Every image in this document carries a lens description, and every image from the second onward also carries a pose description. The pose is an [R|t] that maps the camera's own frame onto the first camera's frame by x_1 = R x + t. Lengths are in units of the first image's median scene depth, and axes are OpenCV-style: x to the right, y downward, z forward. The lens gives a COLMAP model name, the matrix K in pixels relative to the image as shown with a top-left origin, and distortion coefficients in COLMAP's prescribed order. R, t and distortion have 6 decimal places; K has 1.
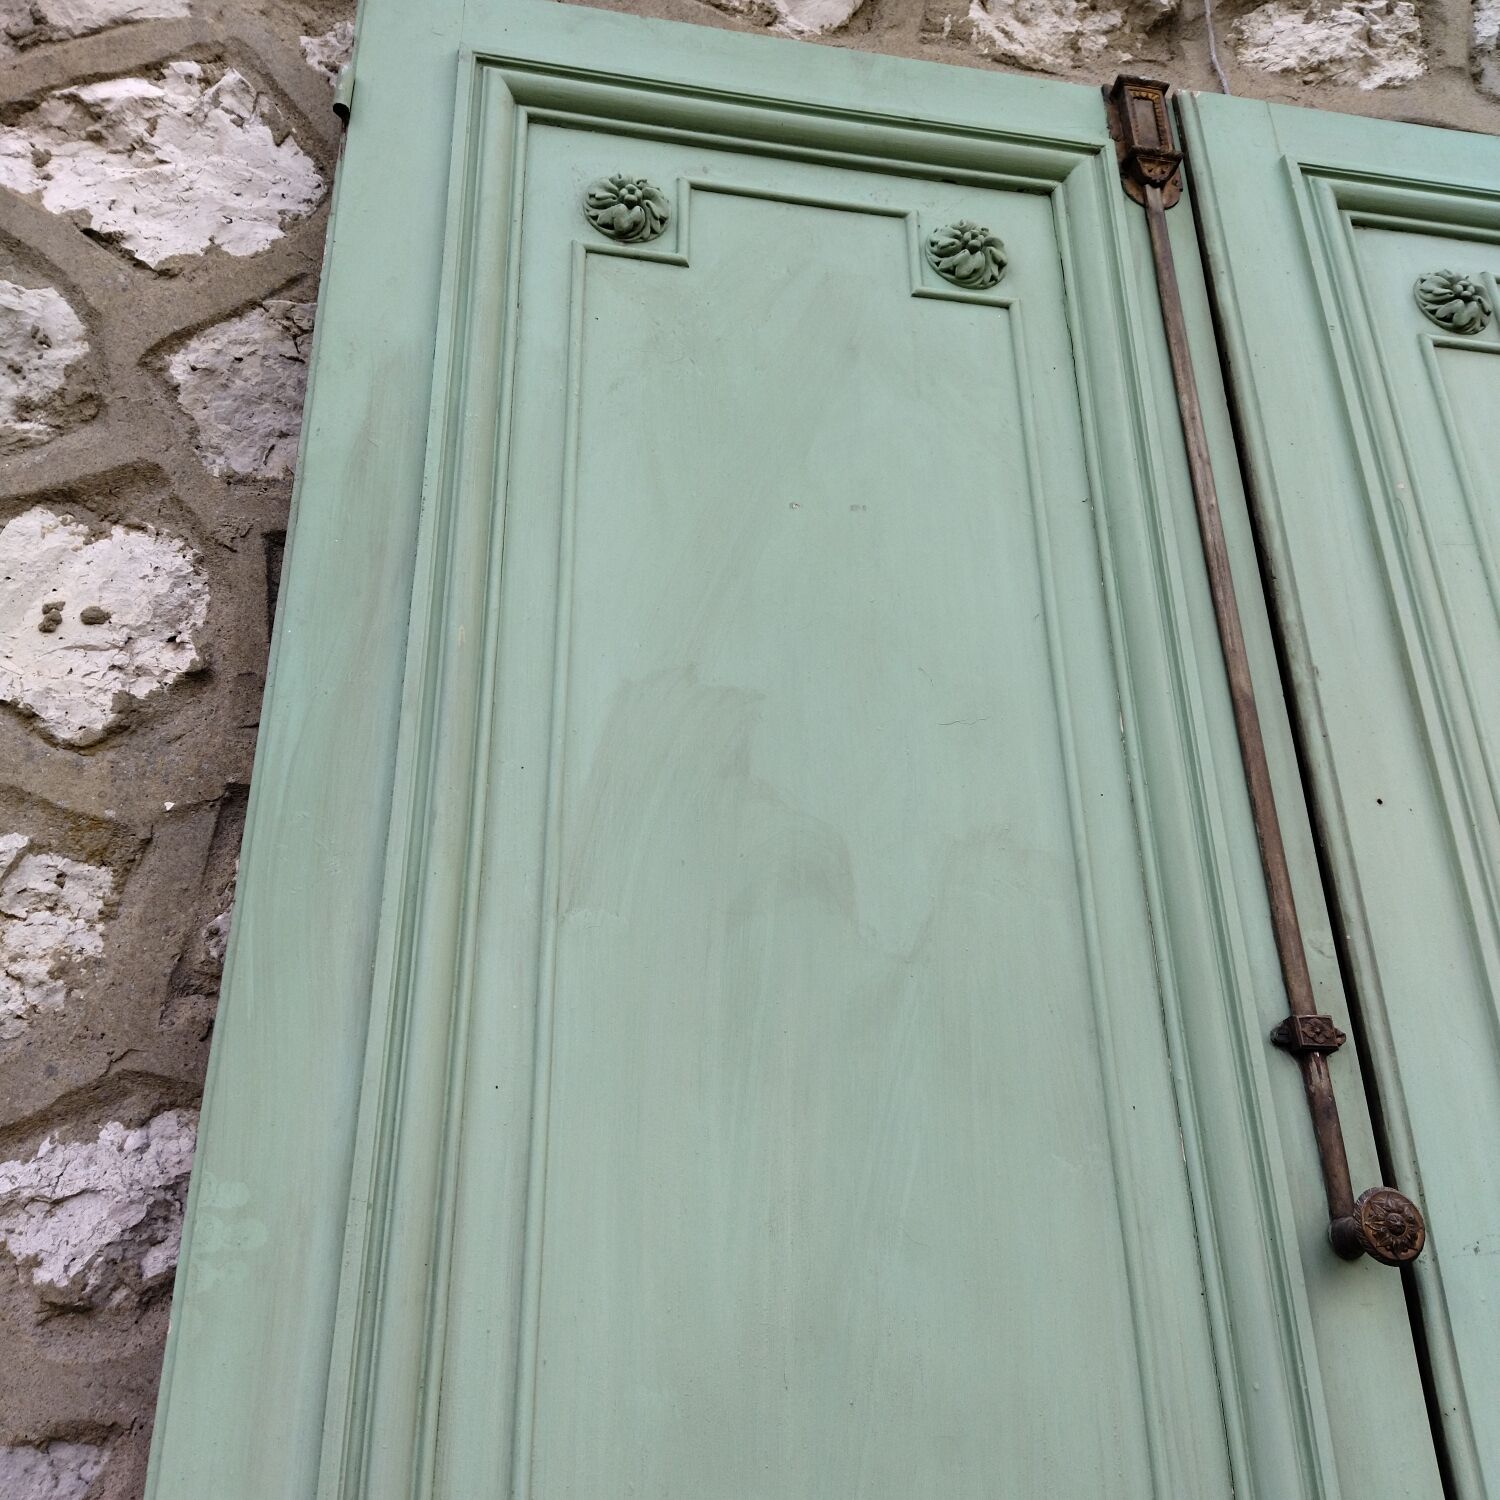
lens RADIAL K [[1478.6, 0, 750.0], [0, 1478.6, 750.0], [0, 0, 1]] dist [-0.007183, -0.016723]
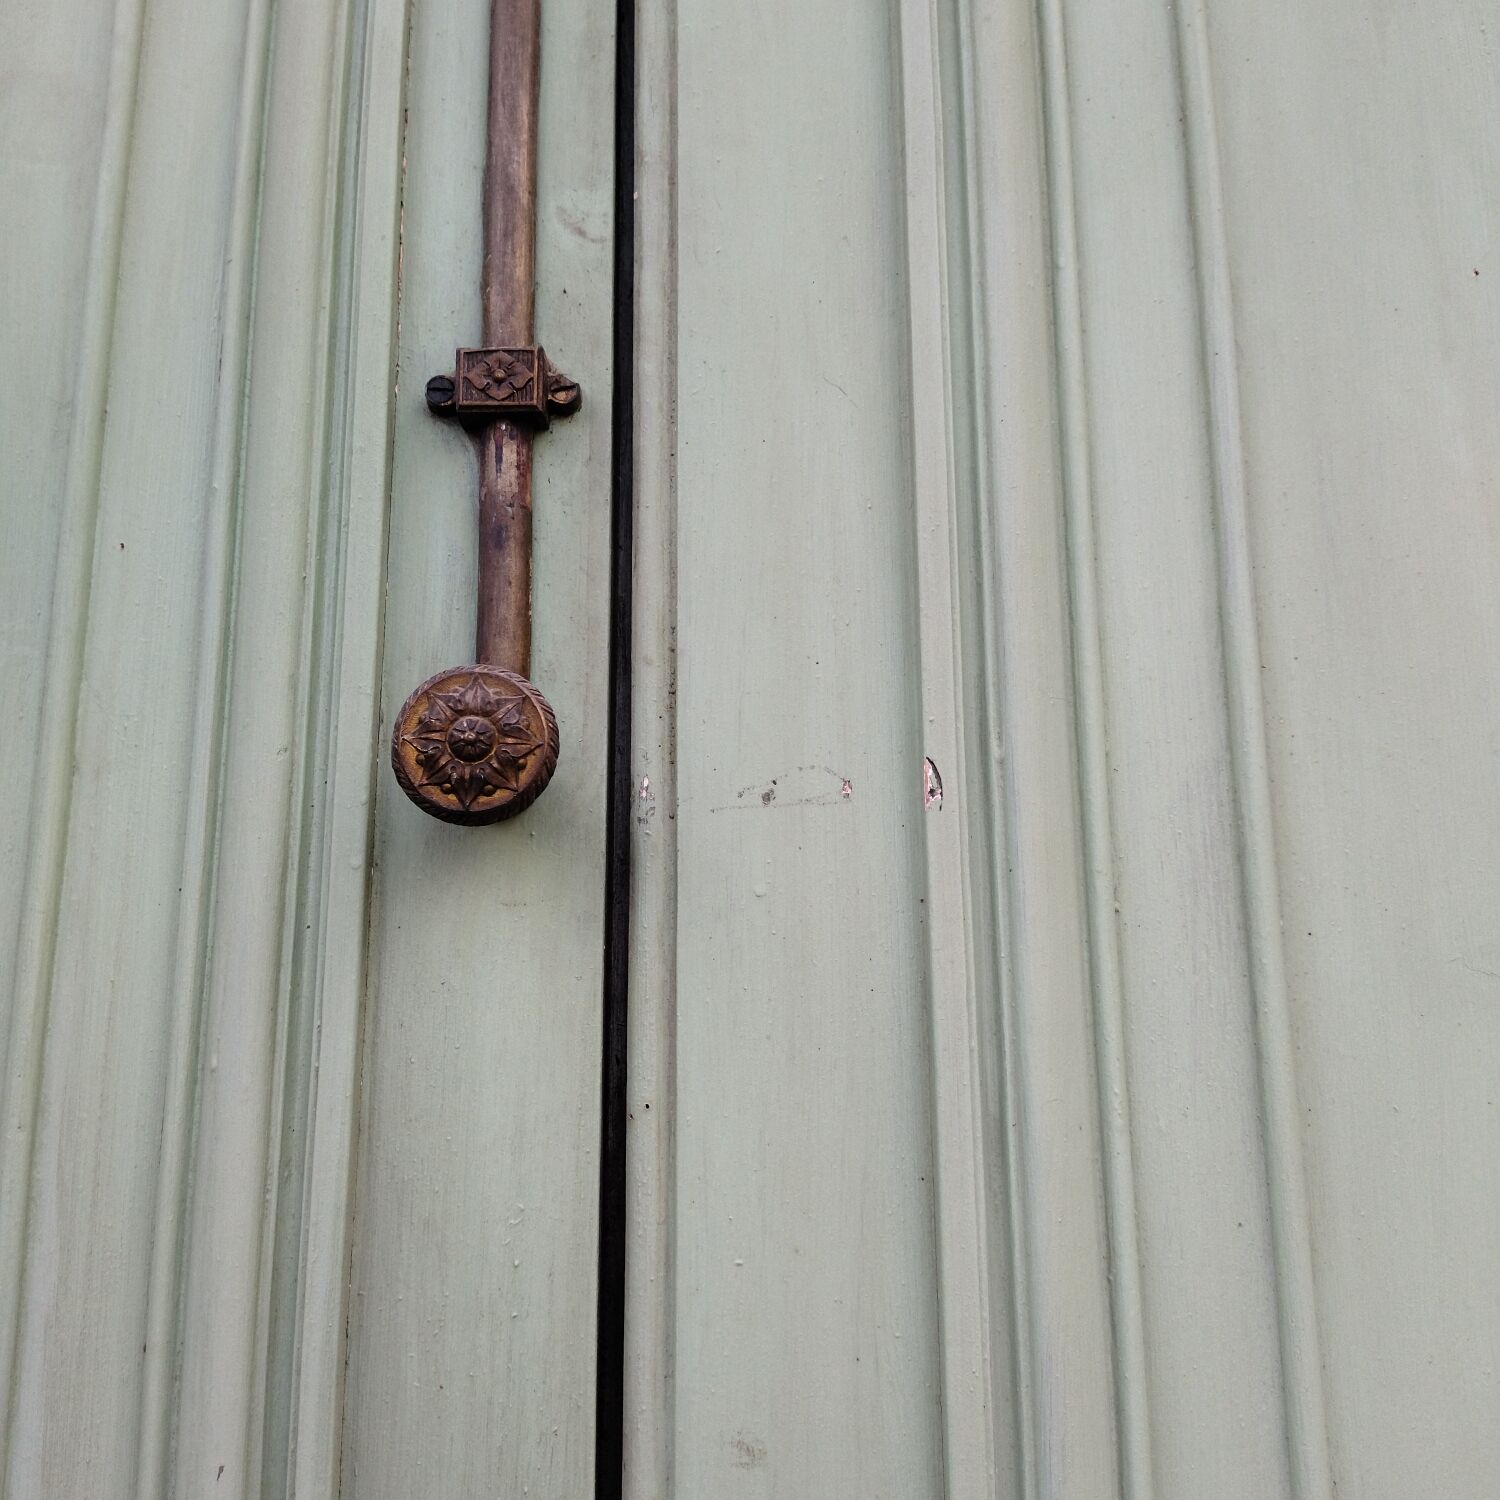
lens RADIAL K [[1472.4, 0, 761.7], [0, 1472.4, 764.7], [0, 0, 1]] dist [0.107682, -0.200202]
pose [[0.985332, -0.025637, -0.168711, 0.547500], [0.066886, 0.967565, 0.243608, 0.200000], [0.156994, -0.251319, 0.955087, 0.509198]]
